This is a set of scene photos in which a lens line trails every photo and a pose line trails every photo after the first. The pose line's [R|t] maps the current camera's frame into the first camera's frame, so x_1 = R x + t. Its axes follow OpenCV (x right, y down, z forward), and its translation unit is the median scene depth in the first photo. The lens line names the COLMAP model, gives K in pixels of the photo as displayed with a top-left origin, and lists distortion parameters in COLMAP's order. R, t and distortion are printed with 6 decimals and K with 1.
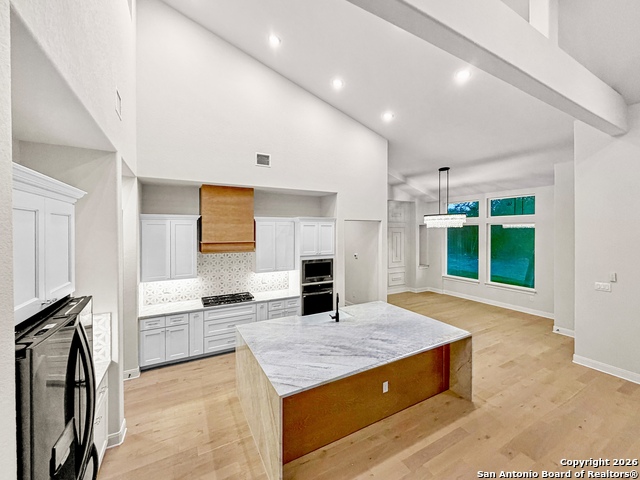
lens RADIAL K [[260.5, 0, 307.3], [0, 260.5, 230.3], [0, 0, 1]] dist [0.000124, -0.000053]
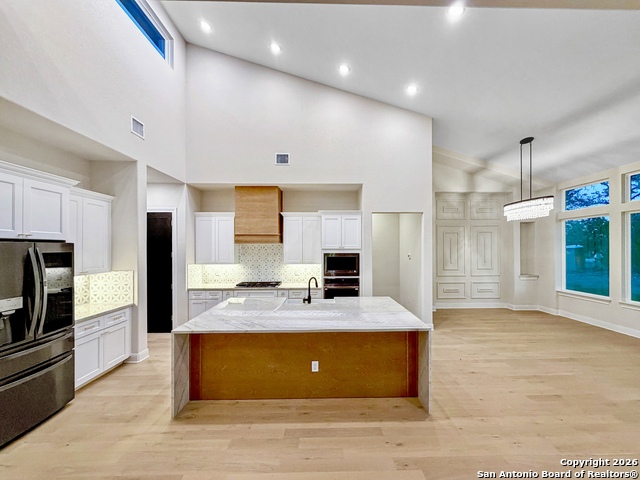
lens RADIAL K [[260.5, 0, 317.4], [0, 260.5, 246.0], [0, 0, 1]] dist [0.000124, -0.000053]
pose [[0.891548, 0.000461, -0.452926, 0.413058], [-0.001743, 0.999996, -0.002413, 0.088309], [0.452923, 0.002941, 0.891545, 0.079775]]
